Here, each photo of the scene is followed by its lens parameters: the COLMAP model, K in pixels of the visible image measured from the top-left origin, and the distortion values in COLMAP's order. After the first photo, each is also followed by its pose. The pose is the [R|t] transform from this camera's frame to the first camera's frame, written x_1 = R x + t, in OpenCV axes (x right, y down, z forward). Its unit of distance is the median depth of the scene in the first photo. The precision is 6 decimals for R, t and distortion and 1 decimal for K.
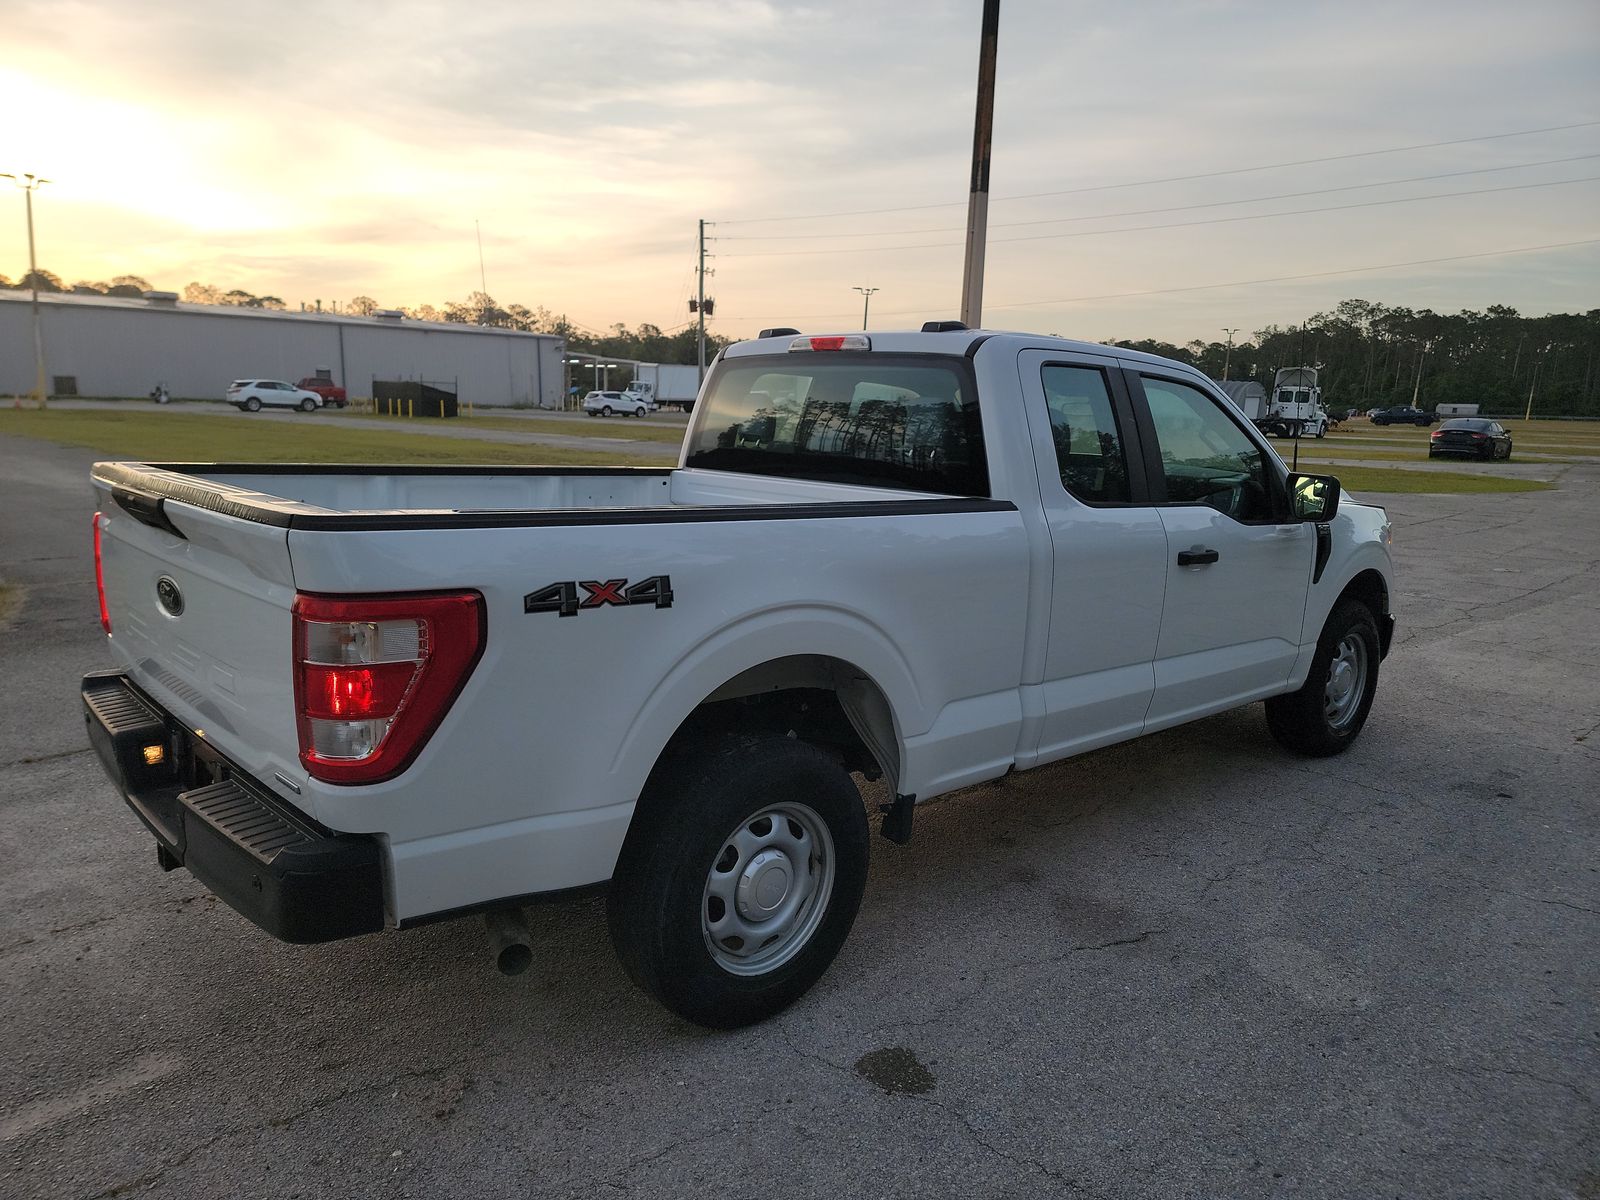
lens RADIAL K [[1125.8, 0, 795.7], [0, 1125.8, 594.8], [0, 0, 1]] dist [0.029746, -0.014938]
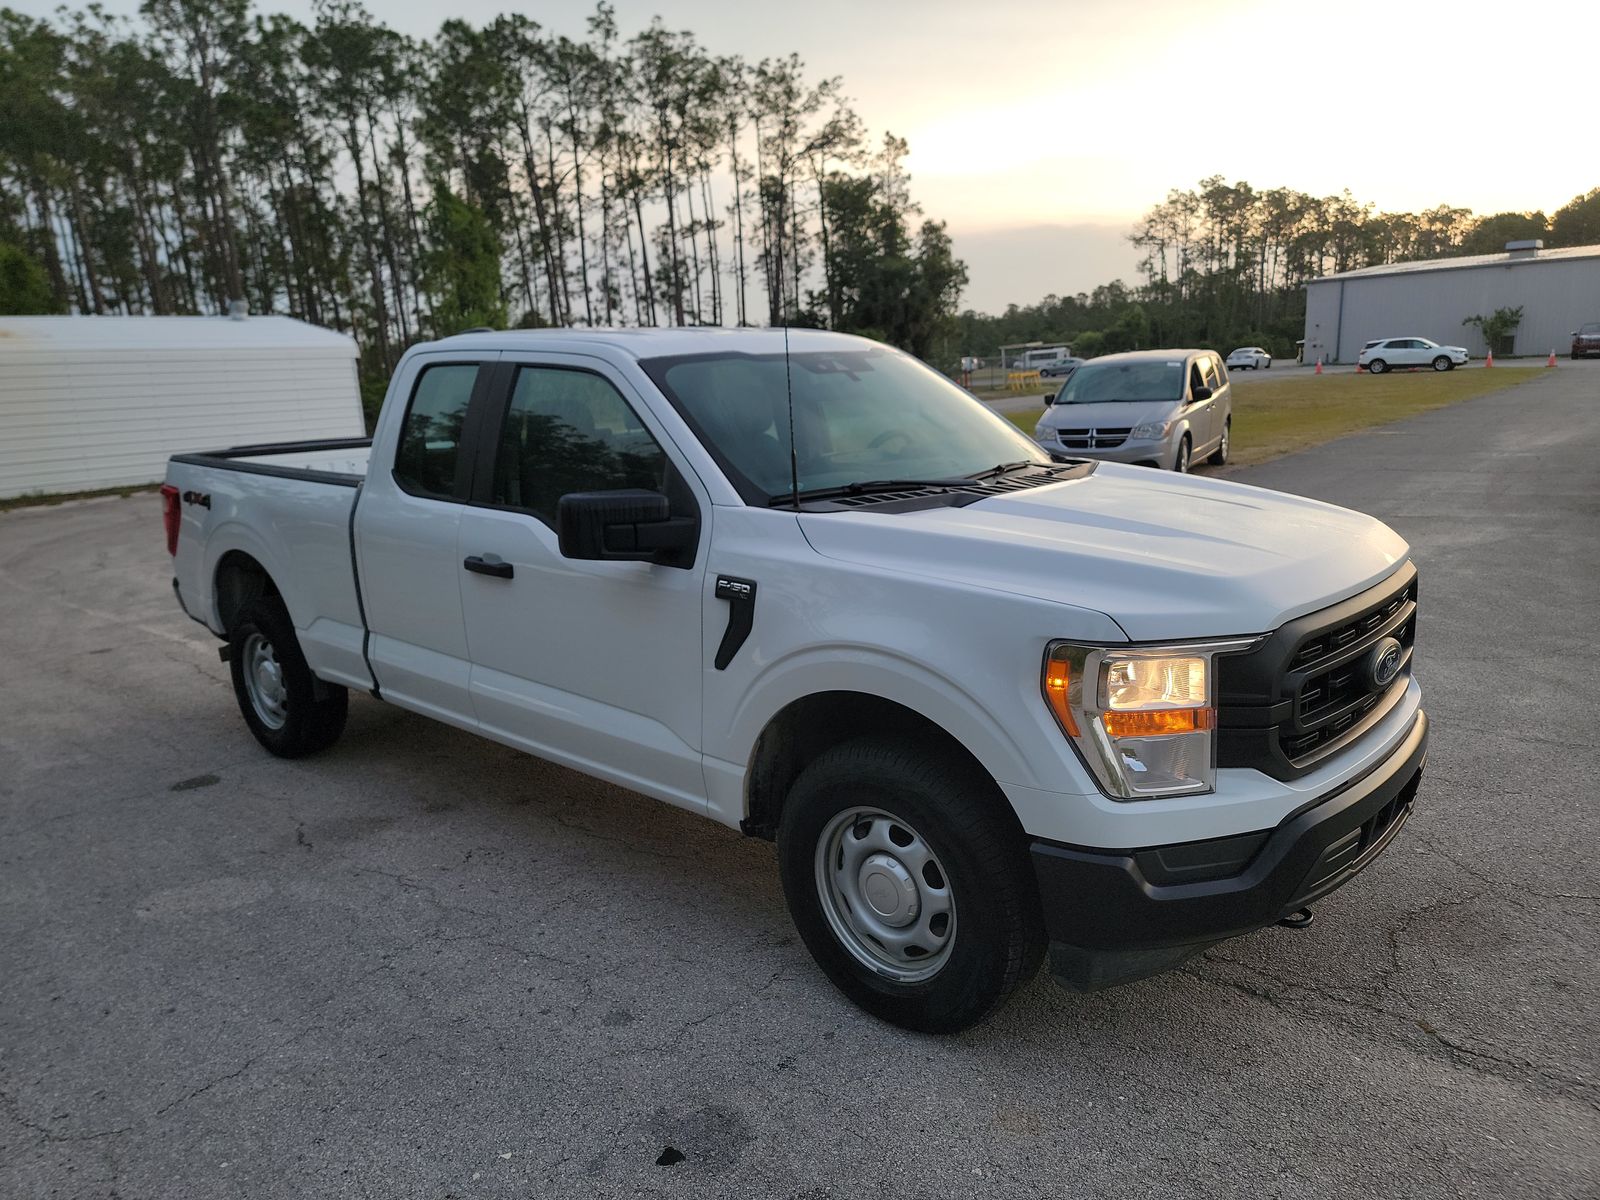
lens RADIAL K [[1125.8, 0, 782.8], [0, 1125.8, 603.6], [0, 0, 1]] dist [0.029746, -0.014938]
pose [[0.091684, 0.177422, -0.979855, 1.287341], [-0.124496, 0.978321, 0.165495, -0.186434], [0.987975, 0.106815, 0.111785, 1.149509]]
